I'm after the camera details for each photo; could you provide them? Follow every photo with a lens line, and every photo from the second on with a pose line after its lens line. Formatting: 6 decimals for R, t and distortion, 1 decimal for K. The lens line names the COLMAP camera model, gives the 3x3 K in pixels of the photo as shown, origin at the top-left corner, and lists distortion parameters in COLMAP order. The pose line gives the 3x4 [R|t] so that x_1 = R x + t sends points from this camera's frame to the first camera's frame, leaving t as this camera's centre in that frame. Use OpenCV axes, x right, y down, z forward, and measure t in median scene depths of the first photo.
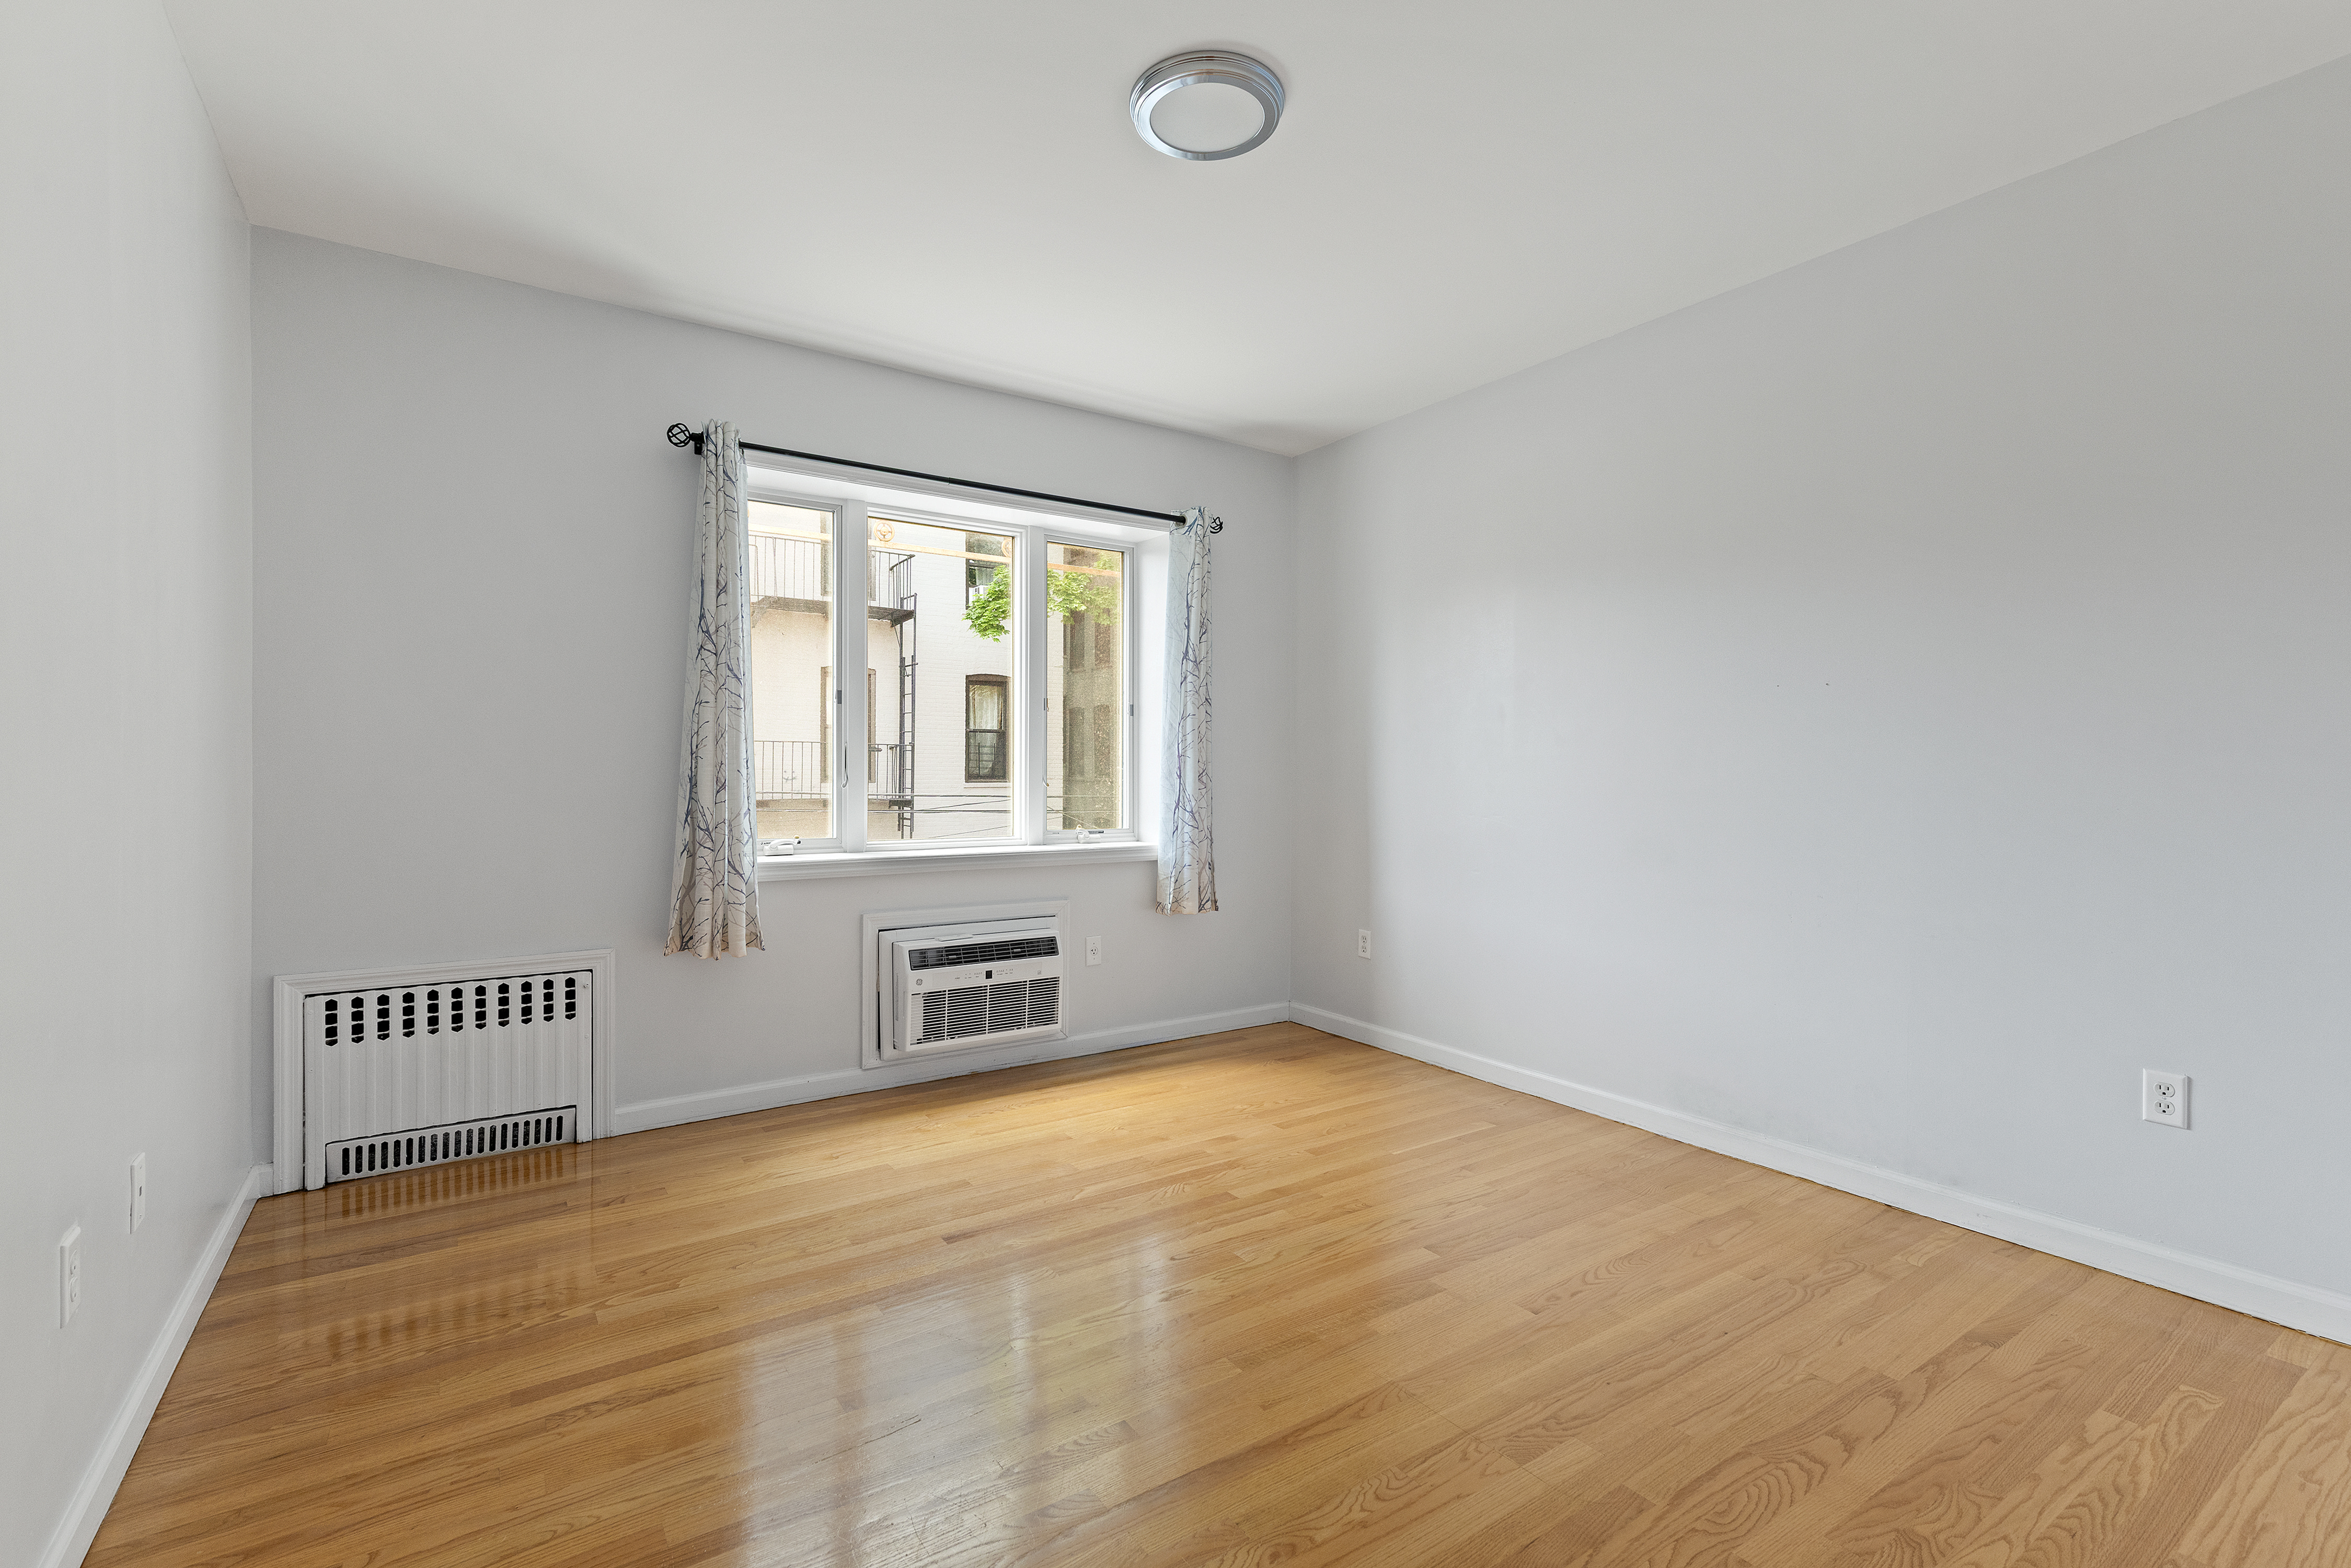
lens RADIAL K [[1183.1, 0, 1189.7], [0, 1183.1, 793.4], [0, 0, 1]] dist [0.038788, 0.000721]
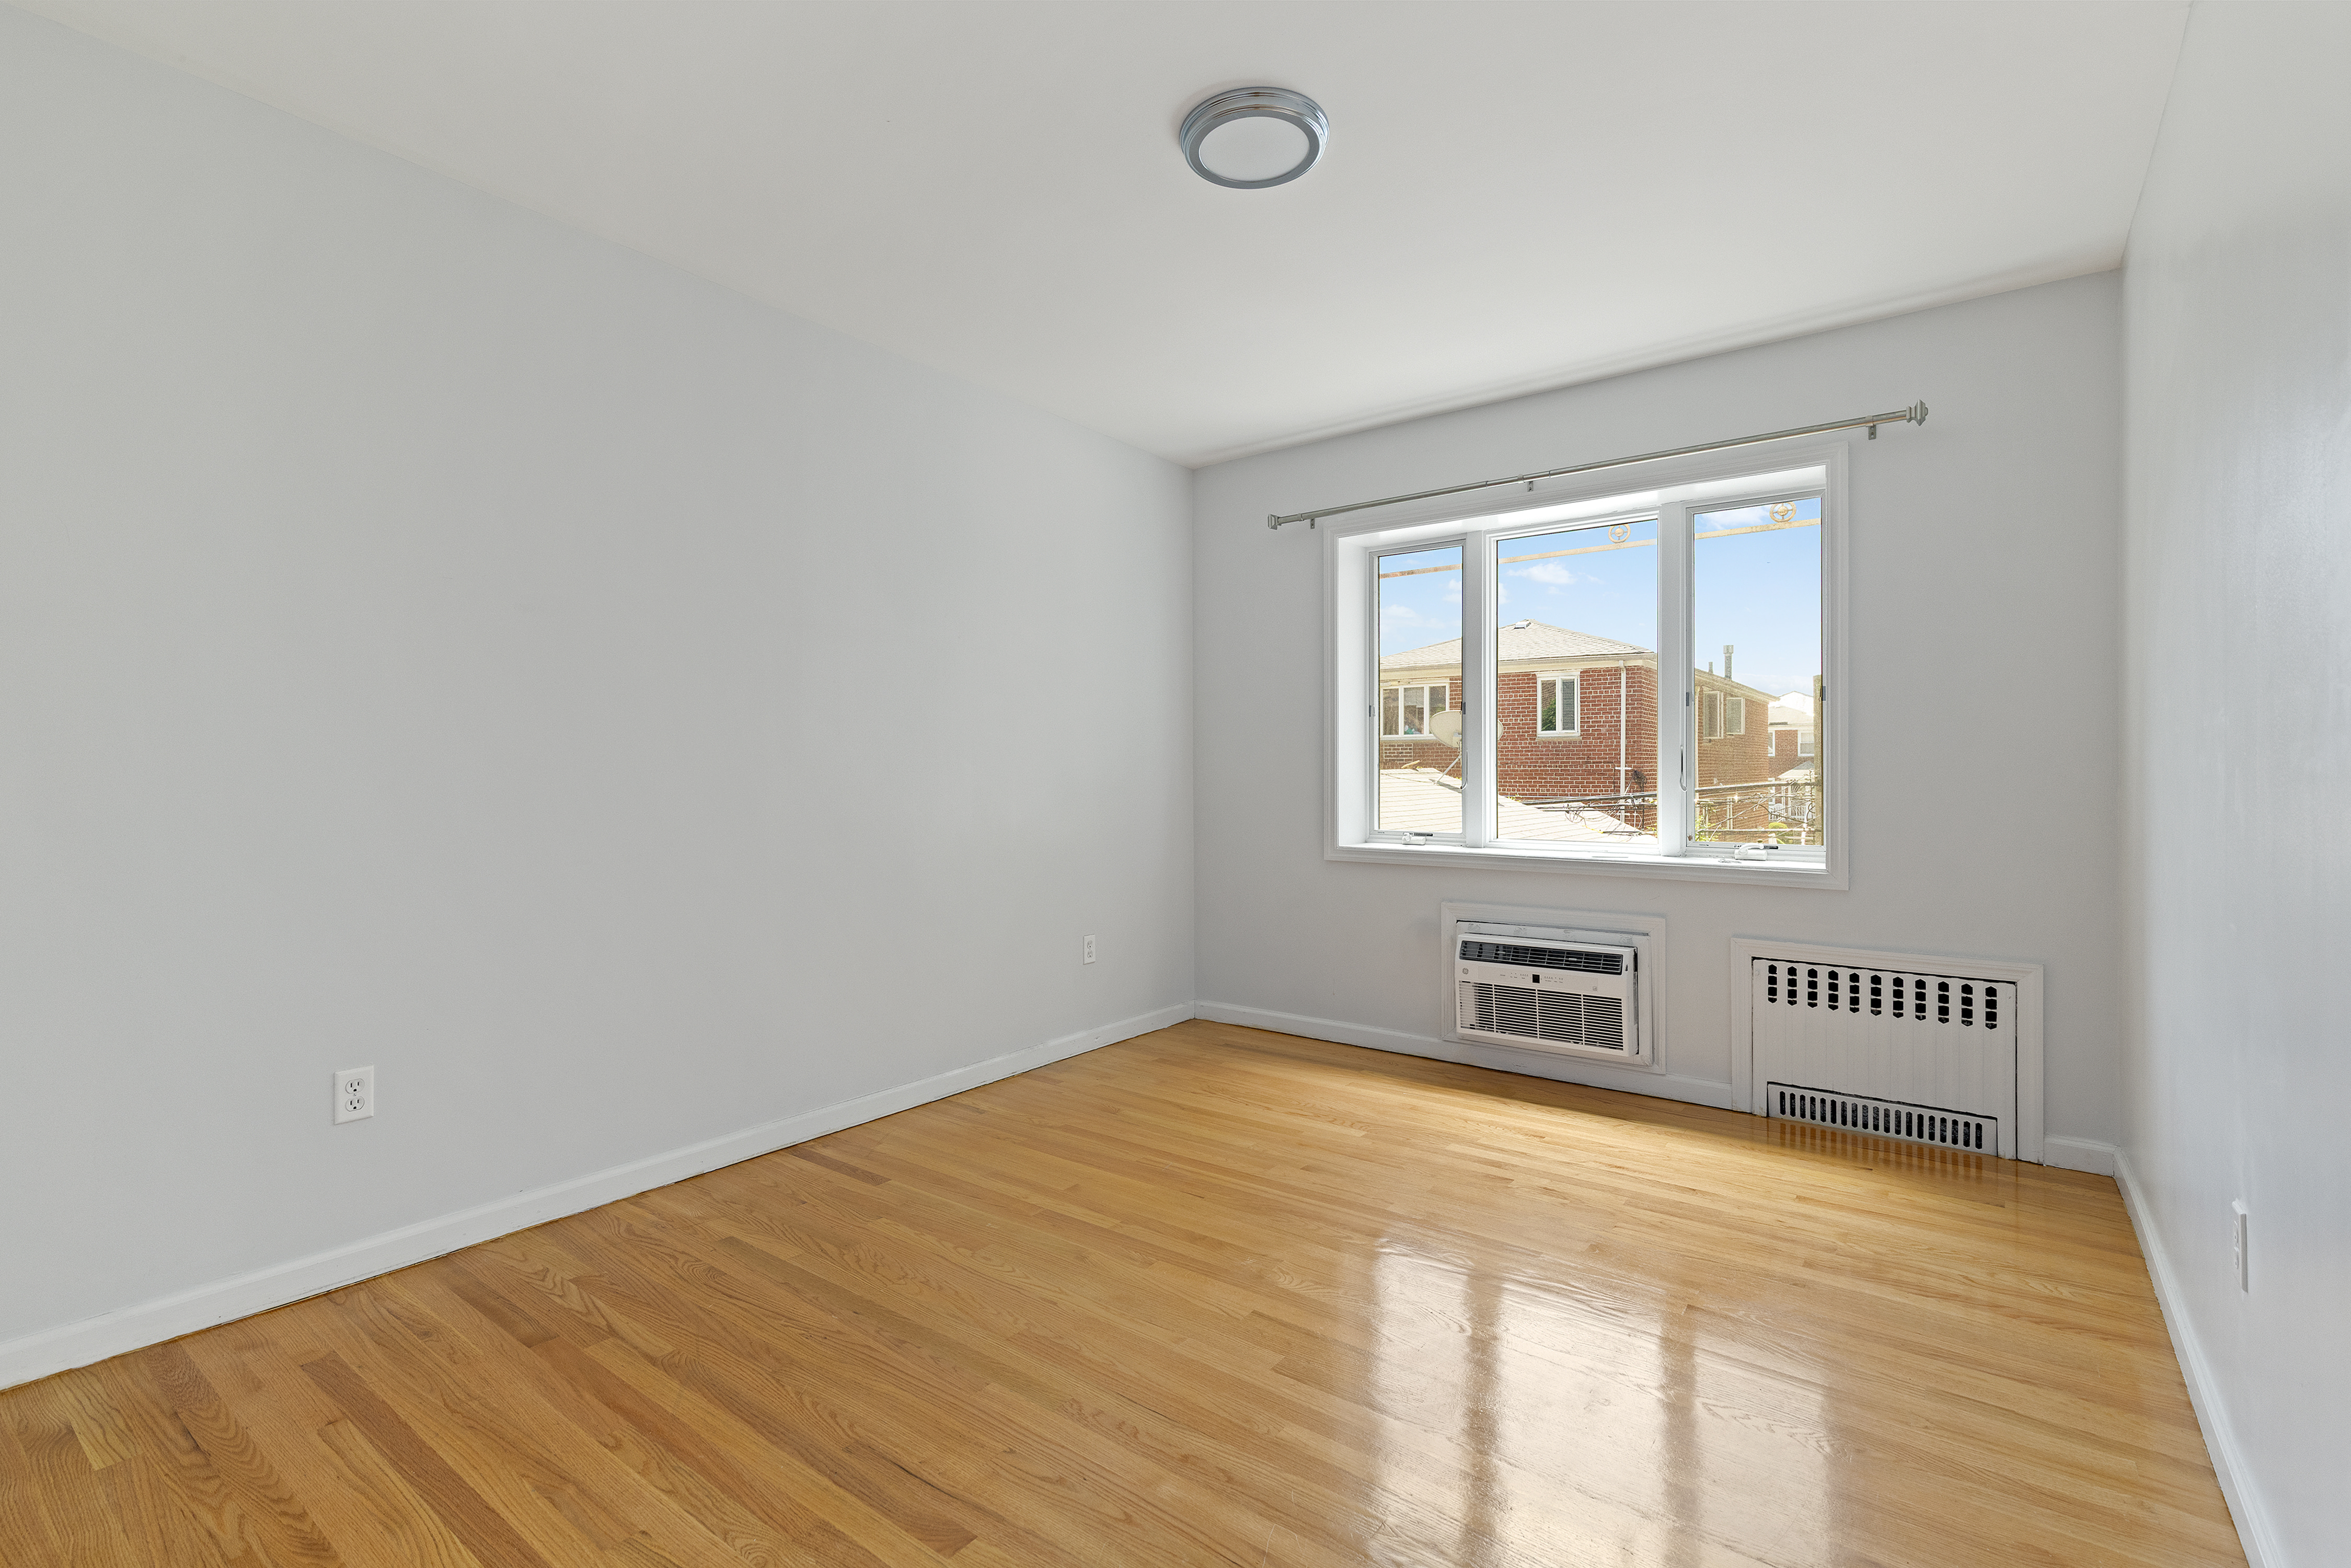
lens RADIAL K [[1075.7, 0, 1173.3], [0, 1075.7, 766.9], [0, 0, 1]] dist [0.015011, 0.000679]
pose [[0.377158, 0.003542, -0.926142, 0.527204], [-0.027724, 0.999588, -0.007467, -0.010144], [0.925734, 0.028493, 0.377101, 0.349149]]
